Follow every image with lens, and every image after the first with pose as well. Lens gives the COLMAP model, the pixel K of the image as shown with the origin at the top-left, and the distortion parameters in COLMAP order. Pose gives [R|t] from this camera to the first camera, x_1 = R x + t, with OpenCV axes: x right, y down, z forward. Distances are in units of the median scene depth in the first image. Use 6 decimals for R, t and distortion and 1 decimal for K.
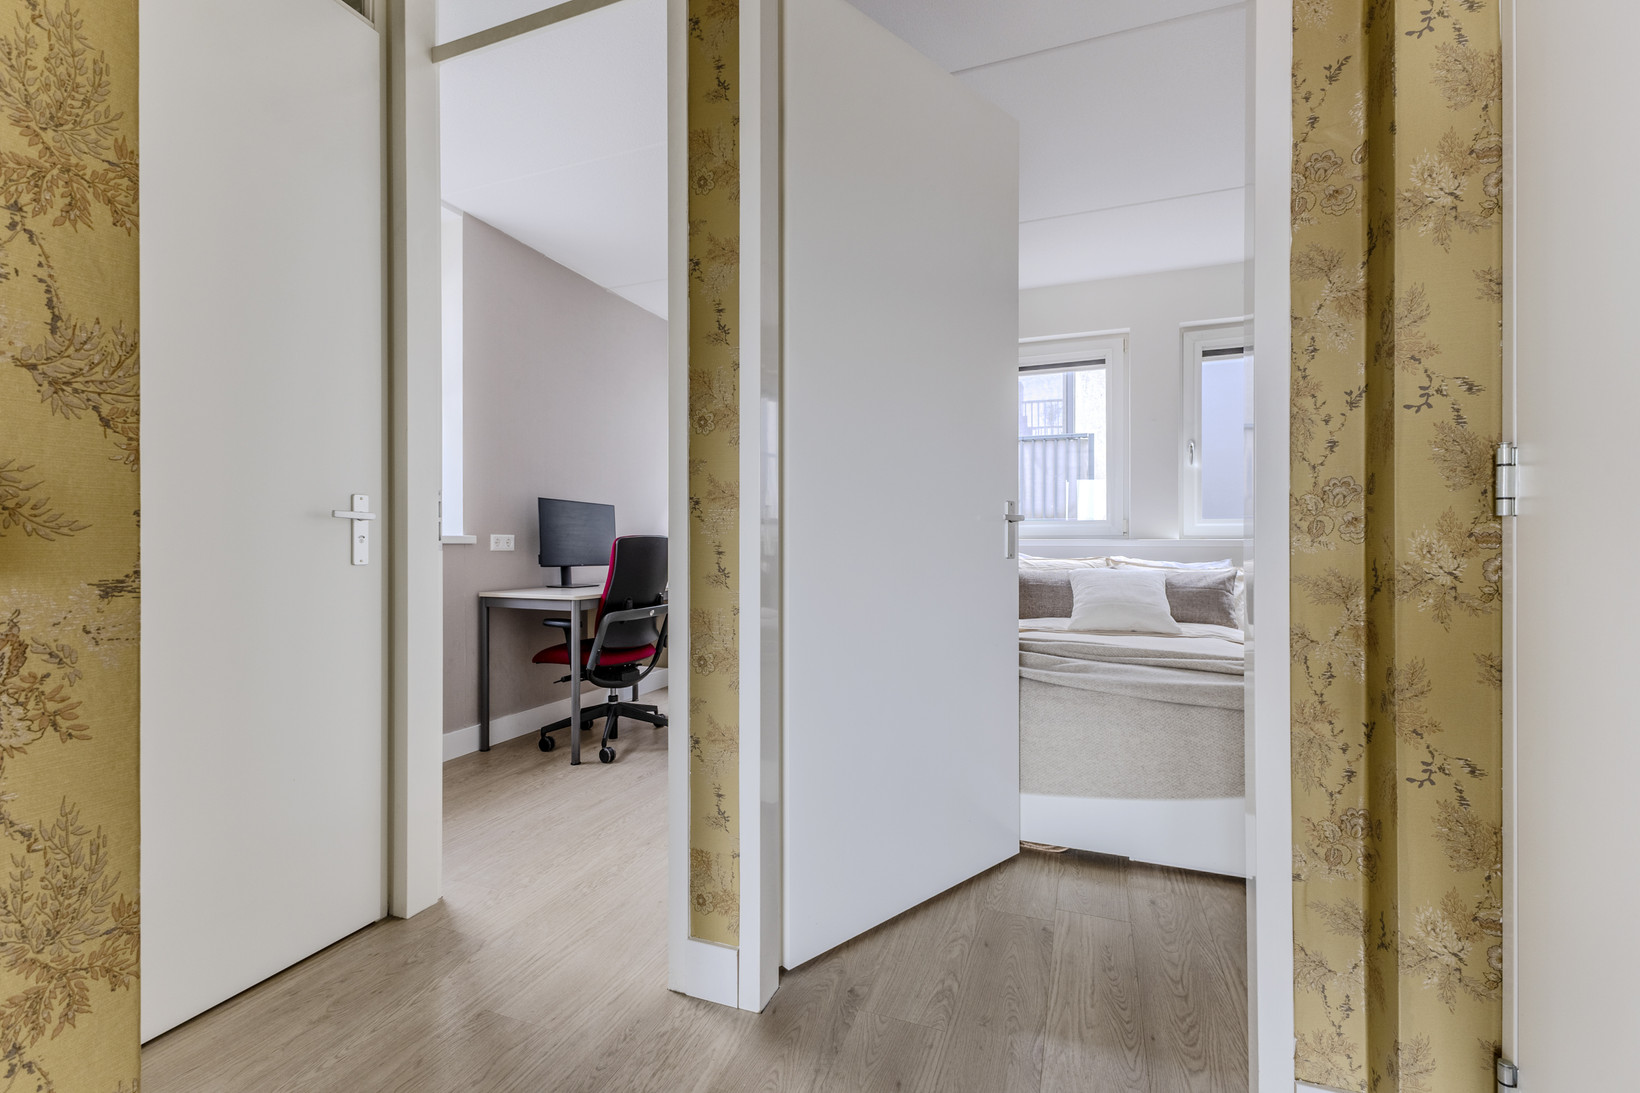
lens RADIAL K [[707.2, 0, 817.8], [0, 707.2, 543.4], [0, 0, 1]] dist [0.010515, -0.001143]
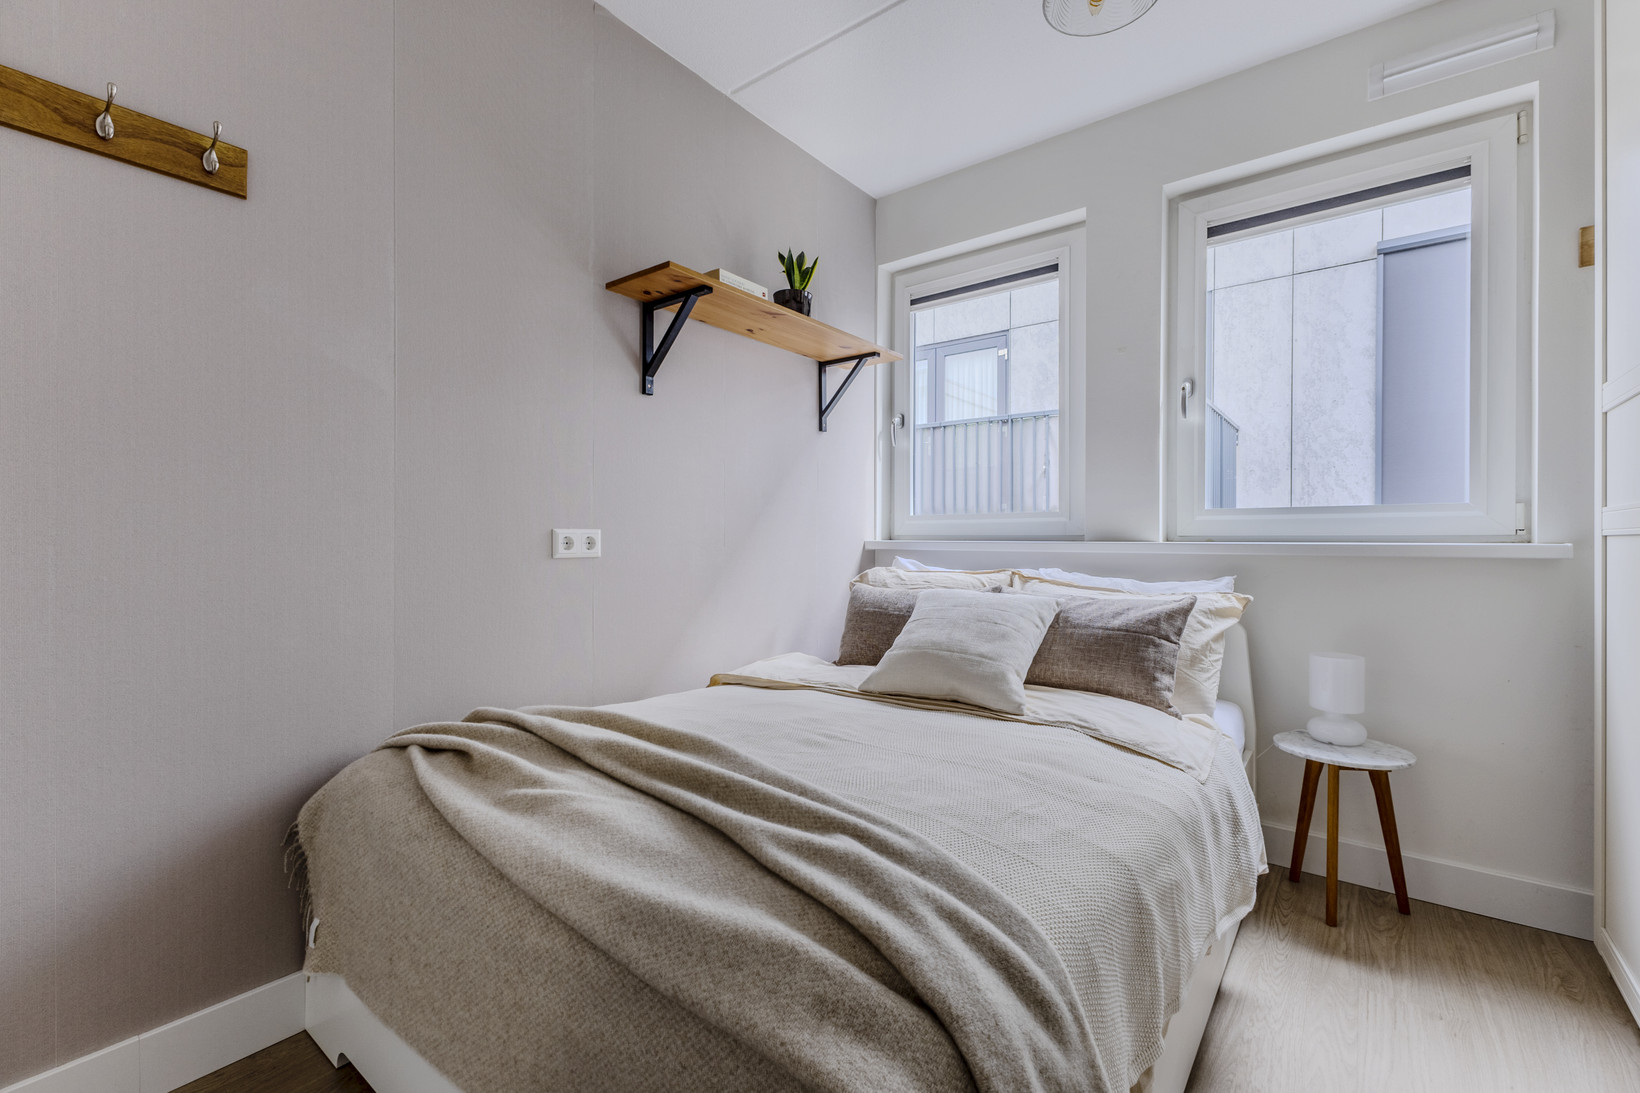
lens RADIAL K [[707.2, 0, 818.9], [0, 707.2, 538.9], [0, 0, 1]] dist [0.010515, -0.001143]
pose [[0.956832, 0.004155, -0.290613, 0.430776], [-0.004761, 0.999988, -0.001377, -0.006662], [0.290604, 0.002701, 0.956840, 0.351532]]
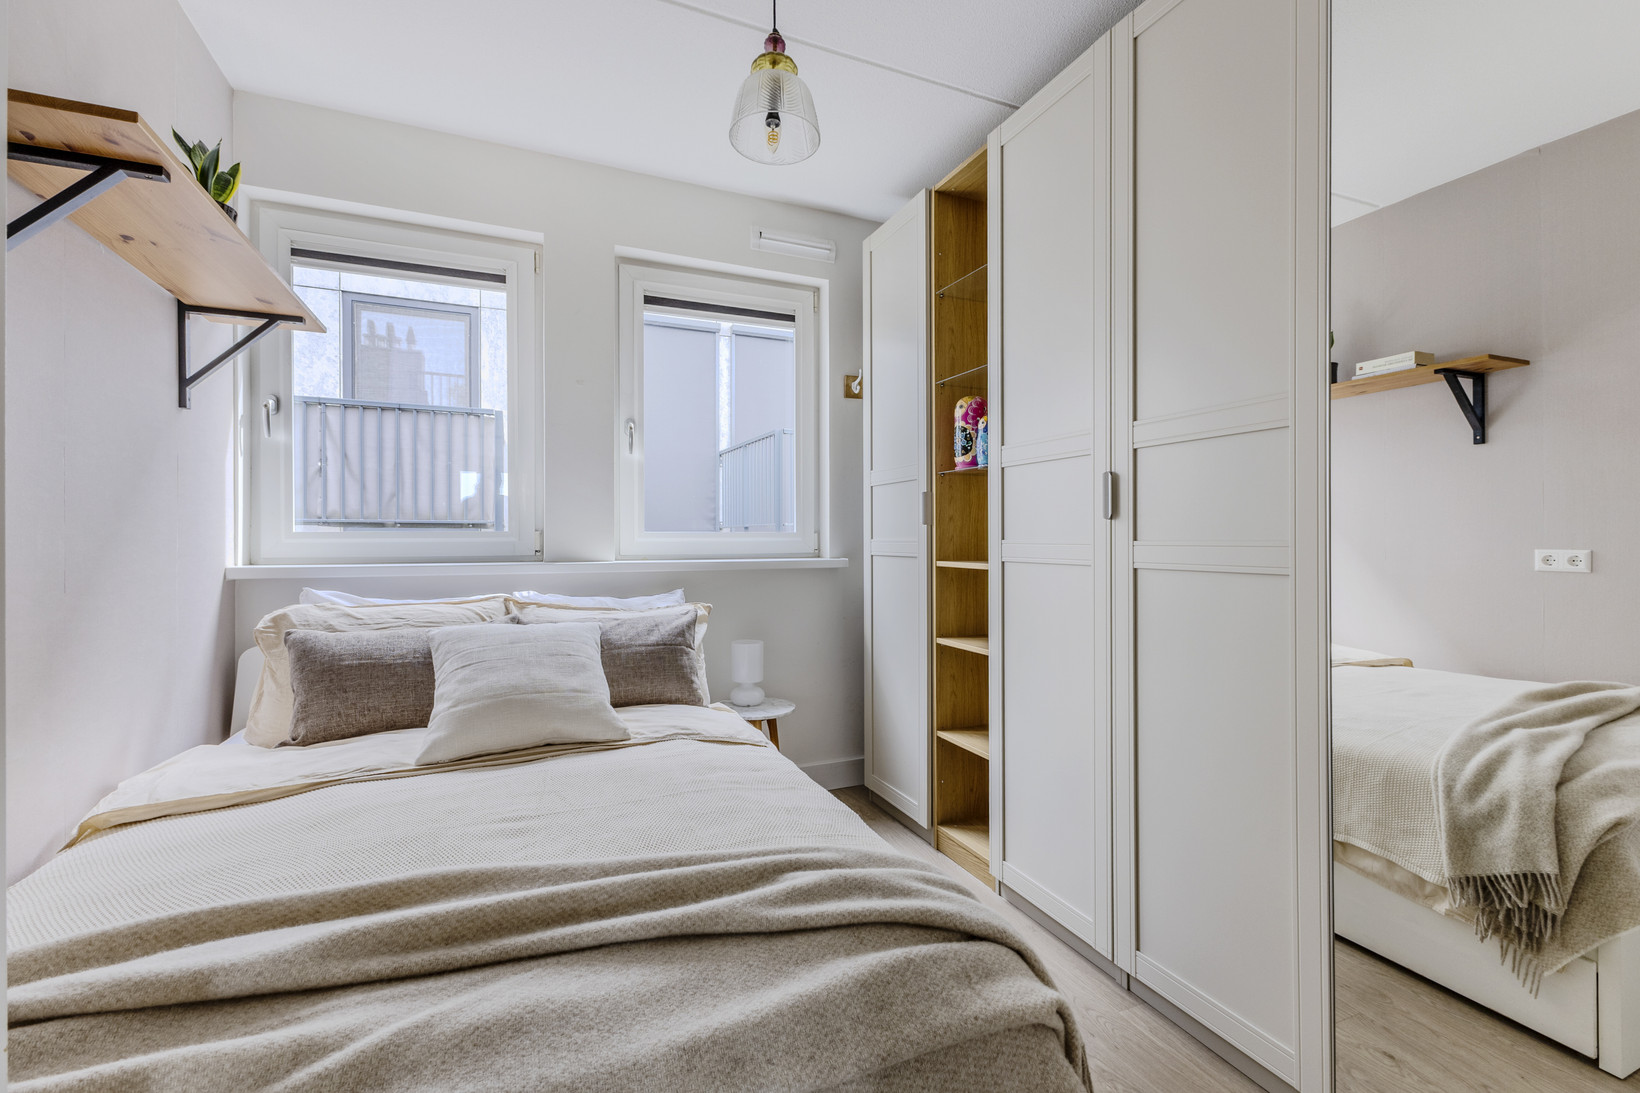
lens RADIAL K [[707.2, 0, 817.4], [0, 707.2, 540.4], [0, 0, 1]] dist [0.010515, -0.001143]
pose [[0.715600, -0.001877, 0.698508, 0.182026], [0.001134, 0.999998, 0.001525, -0.028543], [-0.698509, -0.000299, 0.715601, 0.396688]]
